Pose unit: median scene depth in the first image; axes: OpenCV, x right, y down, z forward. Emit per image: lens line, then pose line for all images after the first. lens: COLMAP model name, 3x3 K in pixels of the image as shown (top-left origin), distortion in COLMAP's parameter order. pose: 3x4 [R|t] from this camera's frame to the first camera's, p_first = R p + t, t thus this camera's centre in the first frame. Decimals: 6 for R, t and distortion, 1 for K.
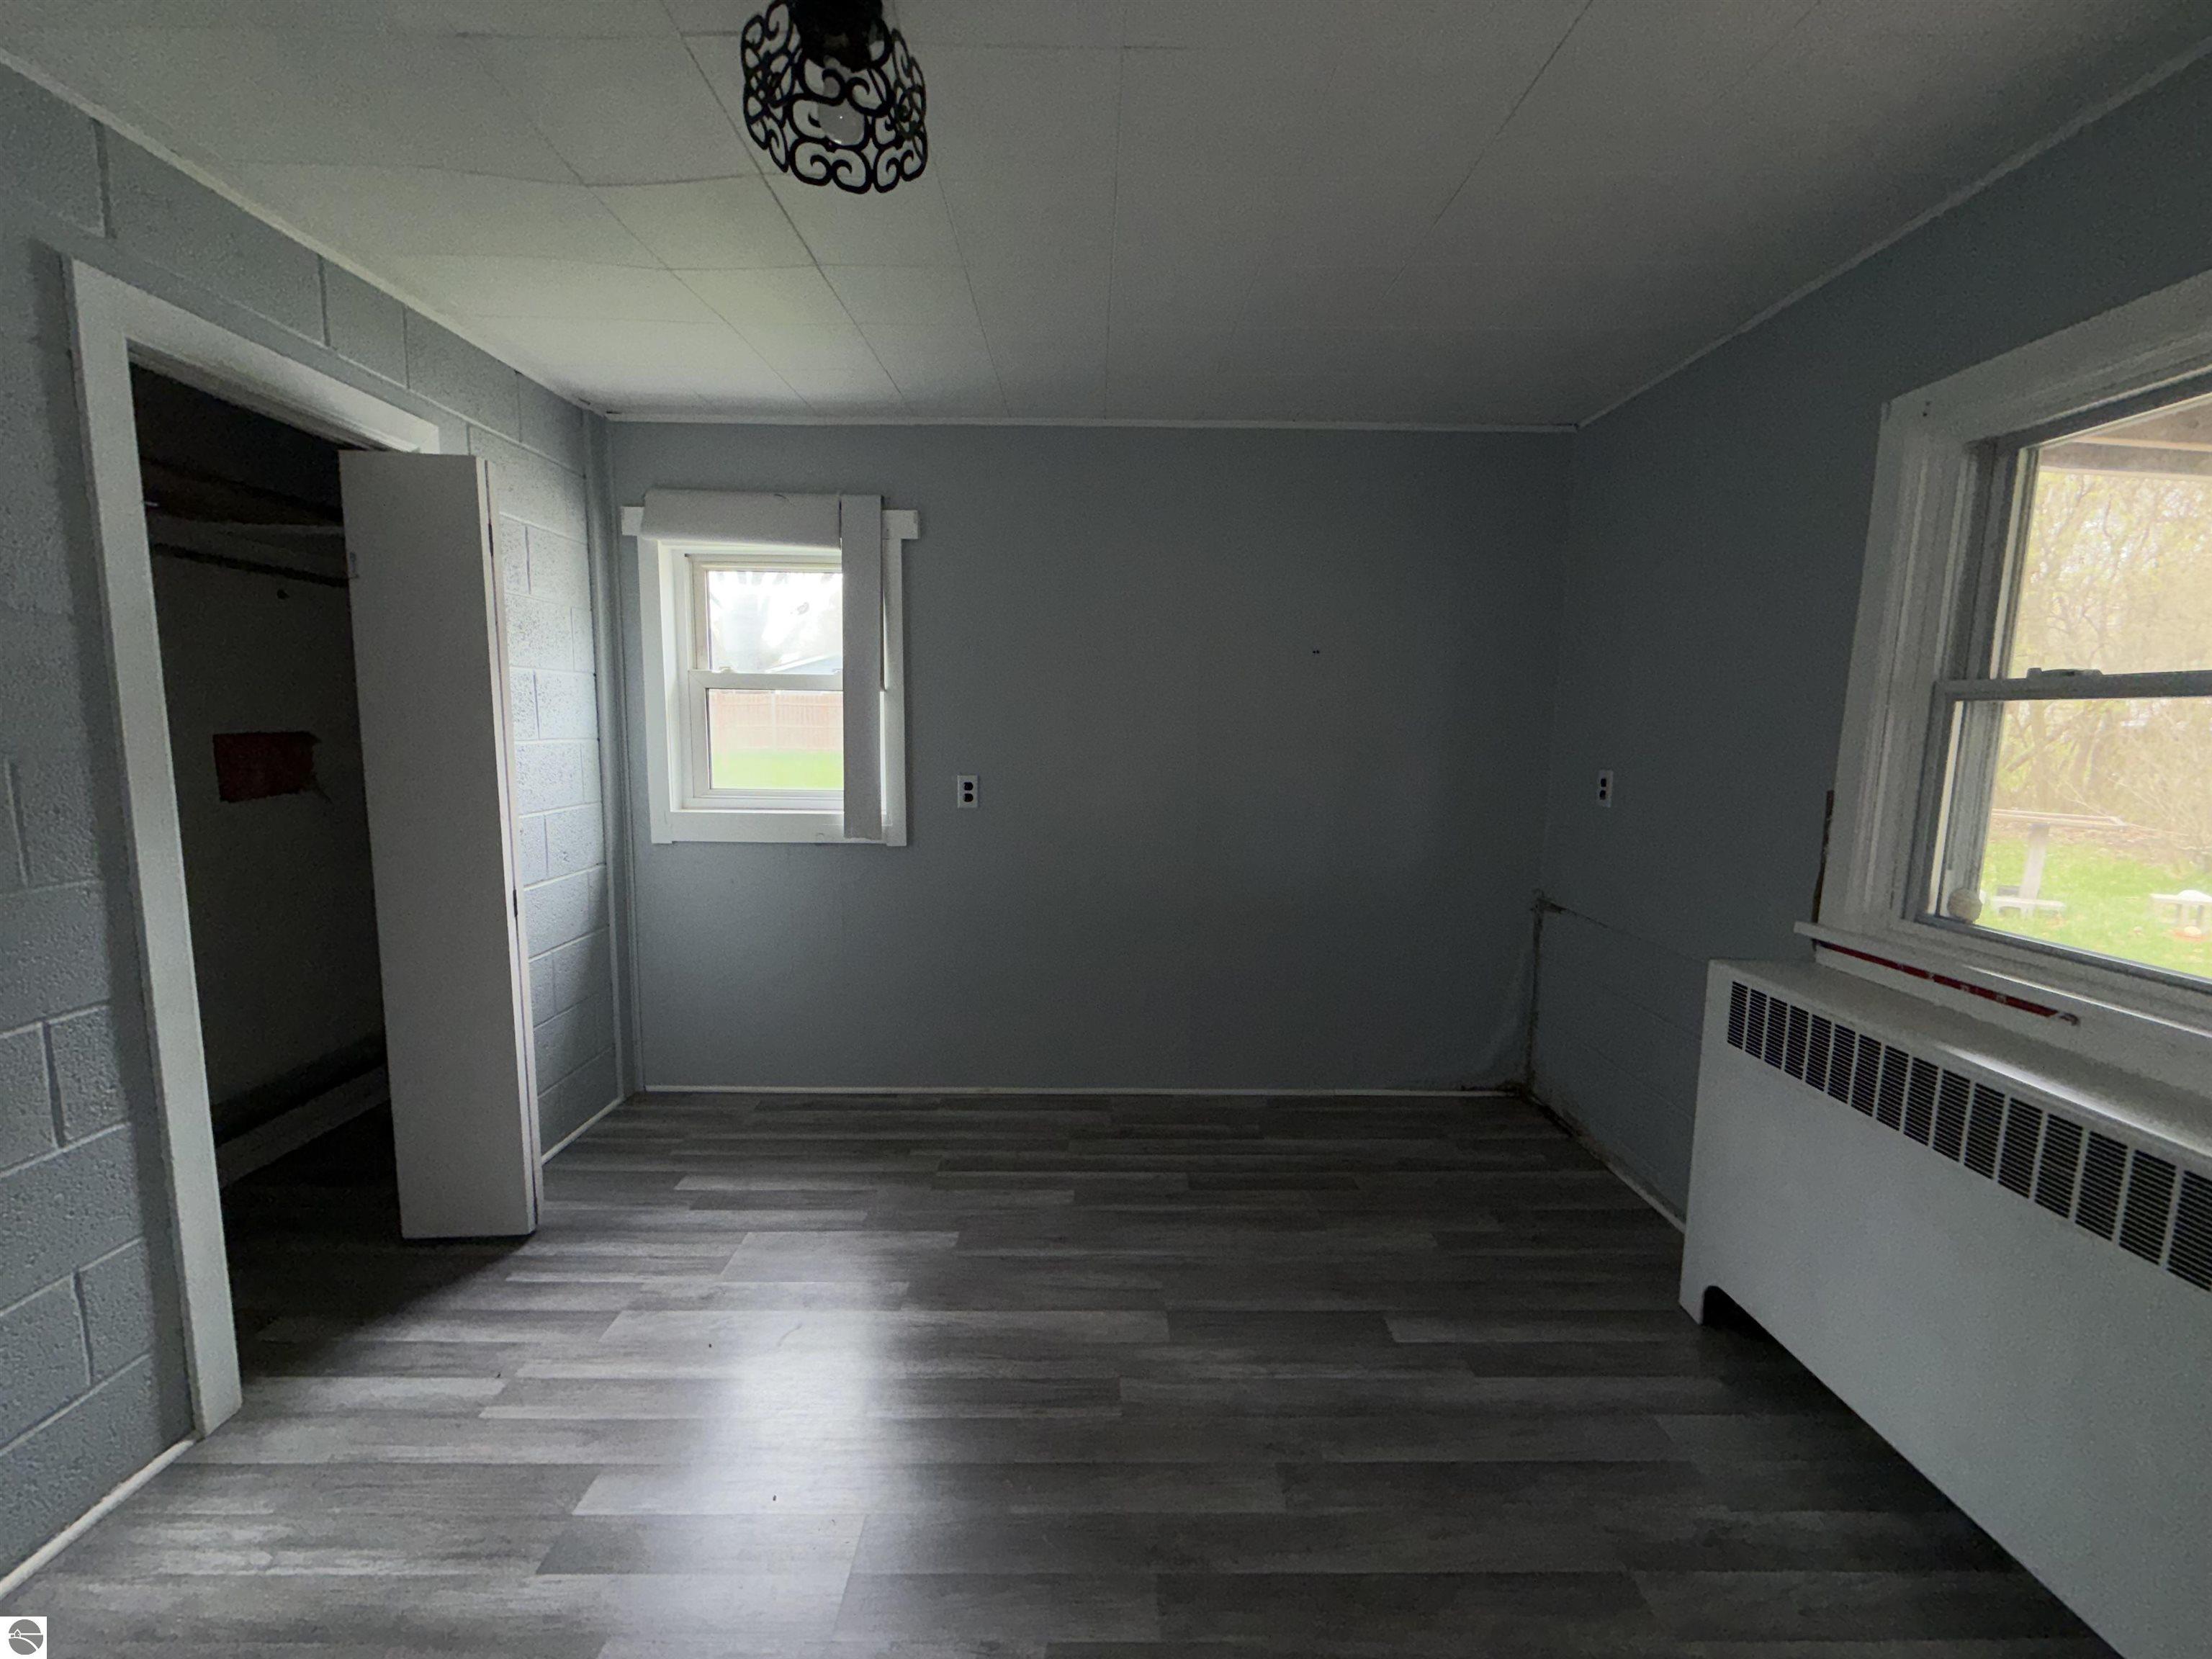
lens RADIAL K [[882.5, 0, 1107.2], [0, 882.5, 829.5], [0, 0, 1]] dist [-0.000600, 0.000047]
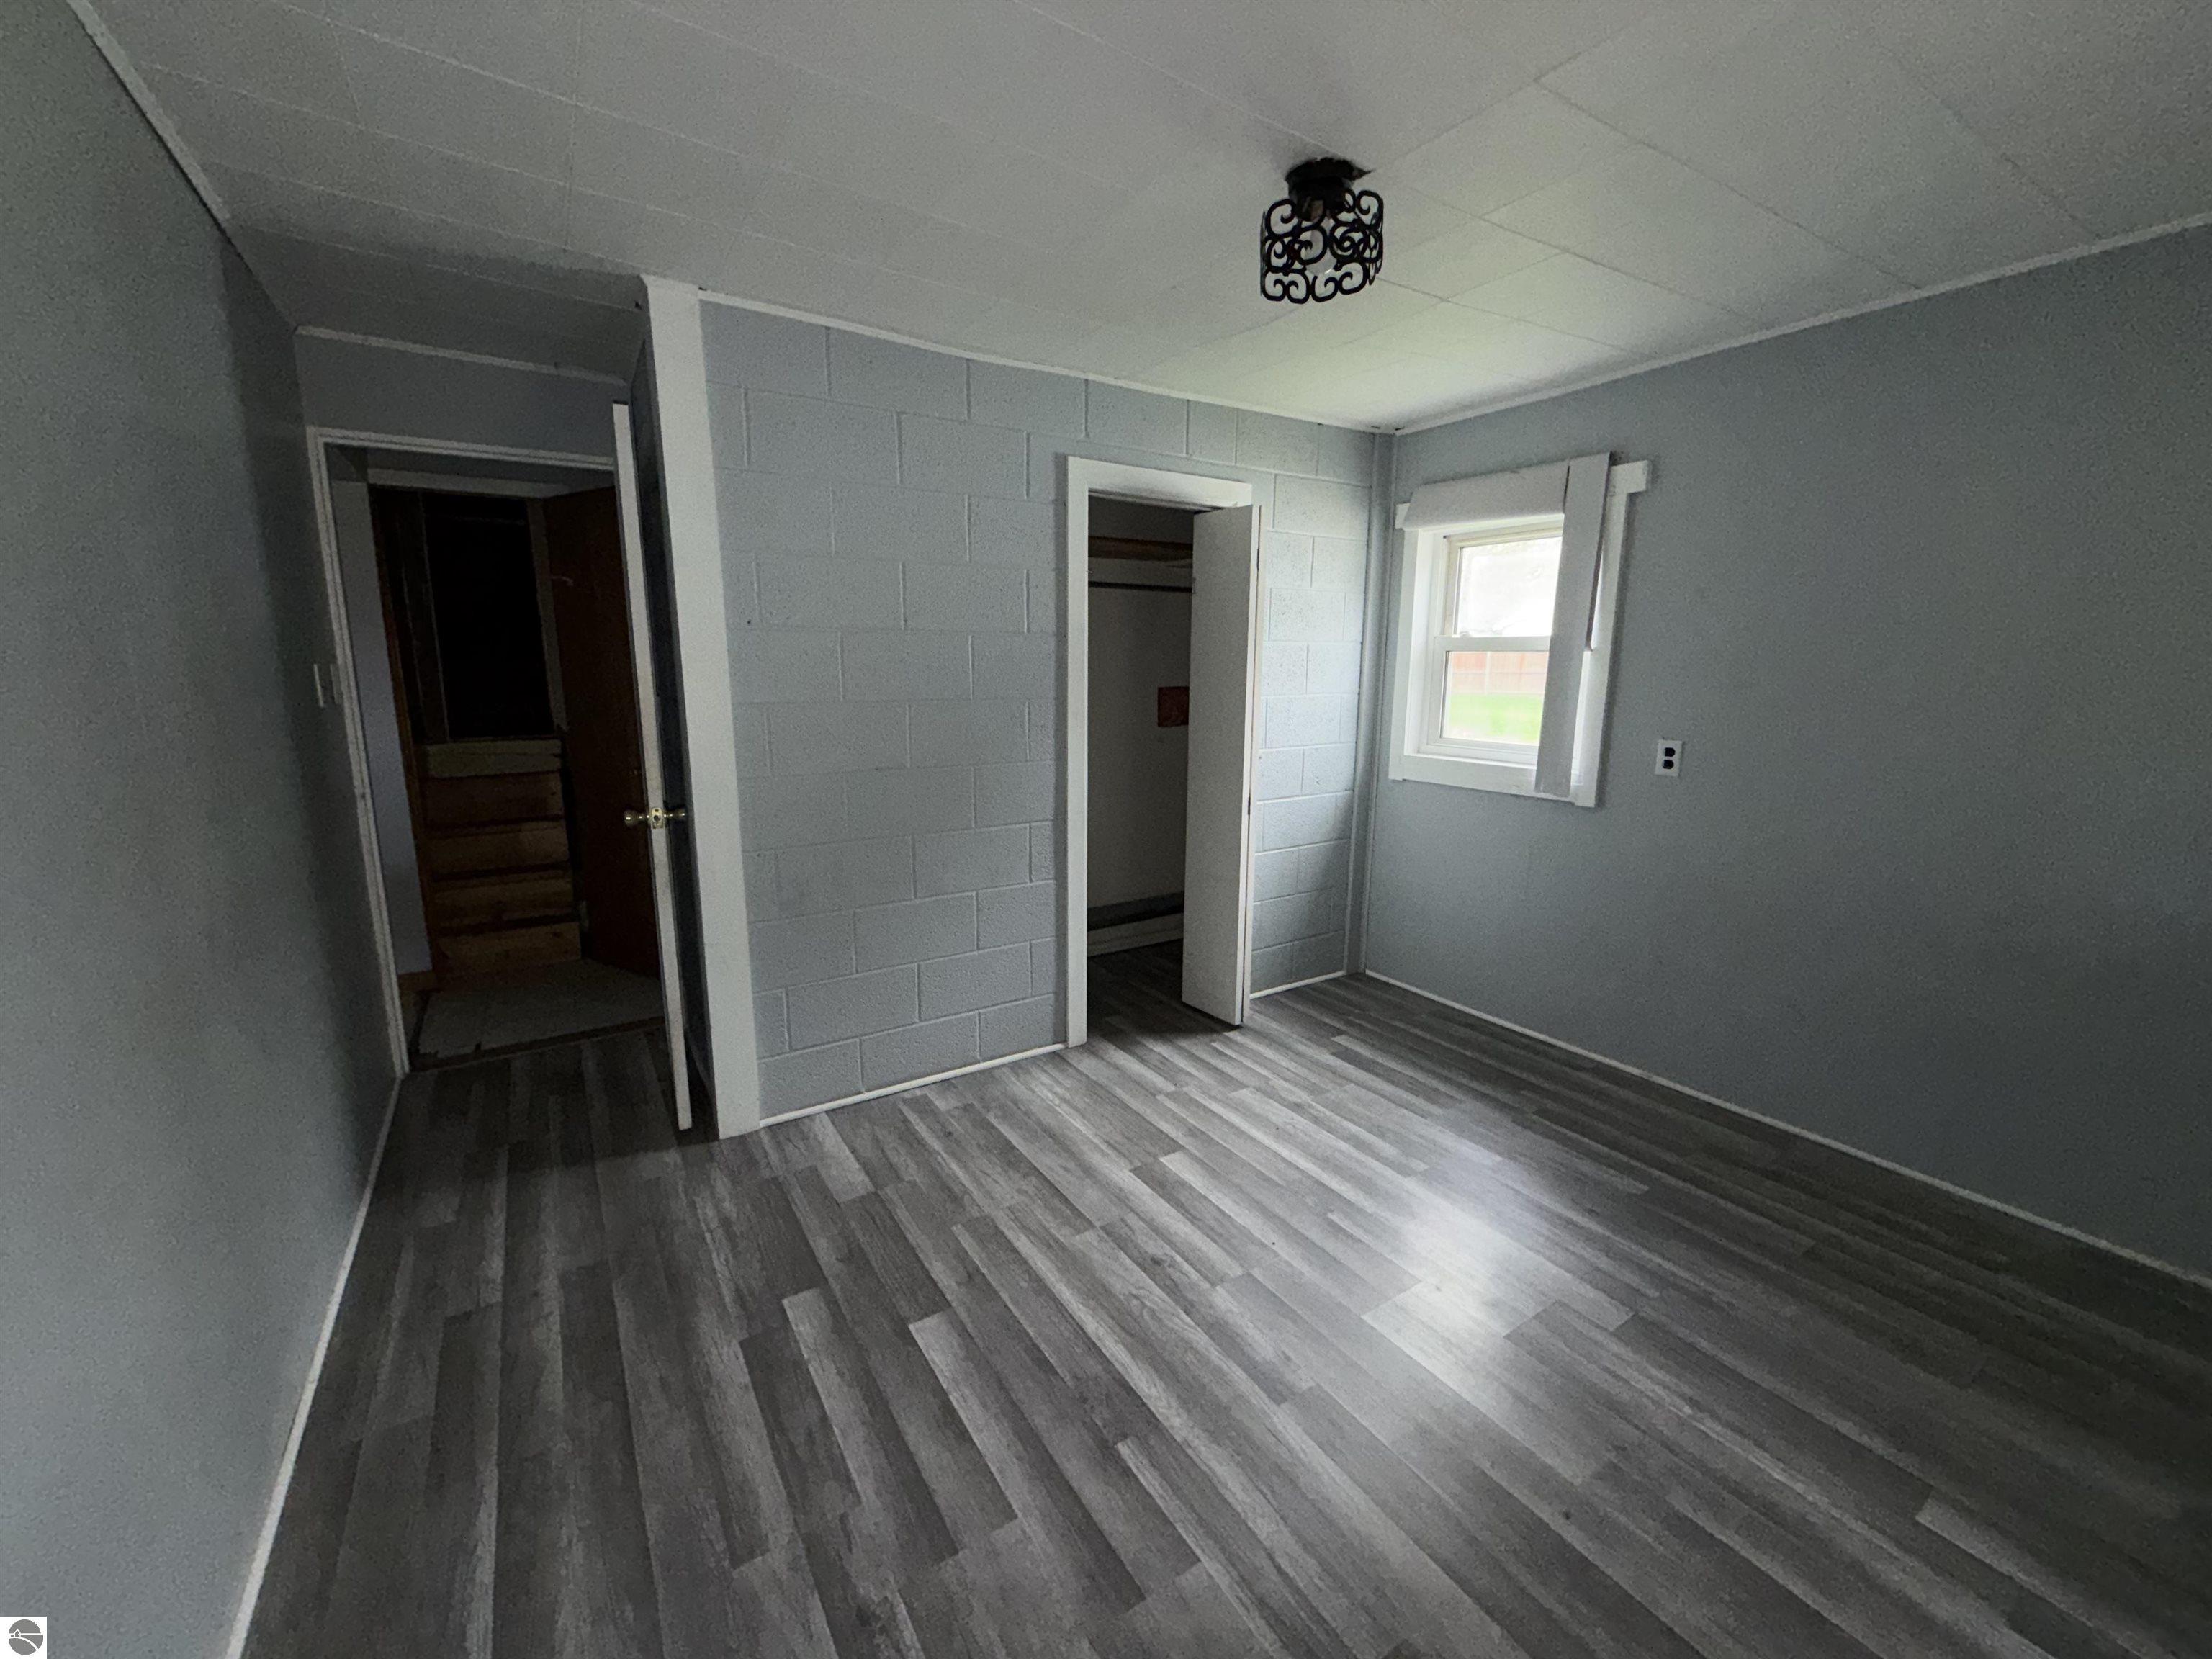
lens RADIAL K [[882.5, 0, 1090.4], [0, 882.5, 829.5], [0, 0, 1]] dist [-0.000600, 0.000047]
pose [[0.523252, 0.149587, -0.838946, 0.368316], [-0.100163, 0.988445, 0.113771, -0.014963], [0.846271, 0.024501, 0.532189, -0.014404]]
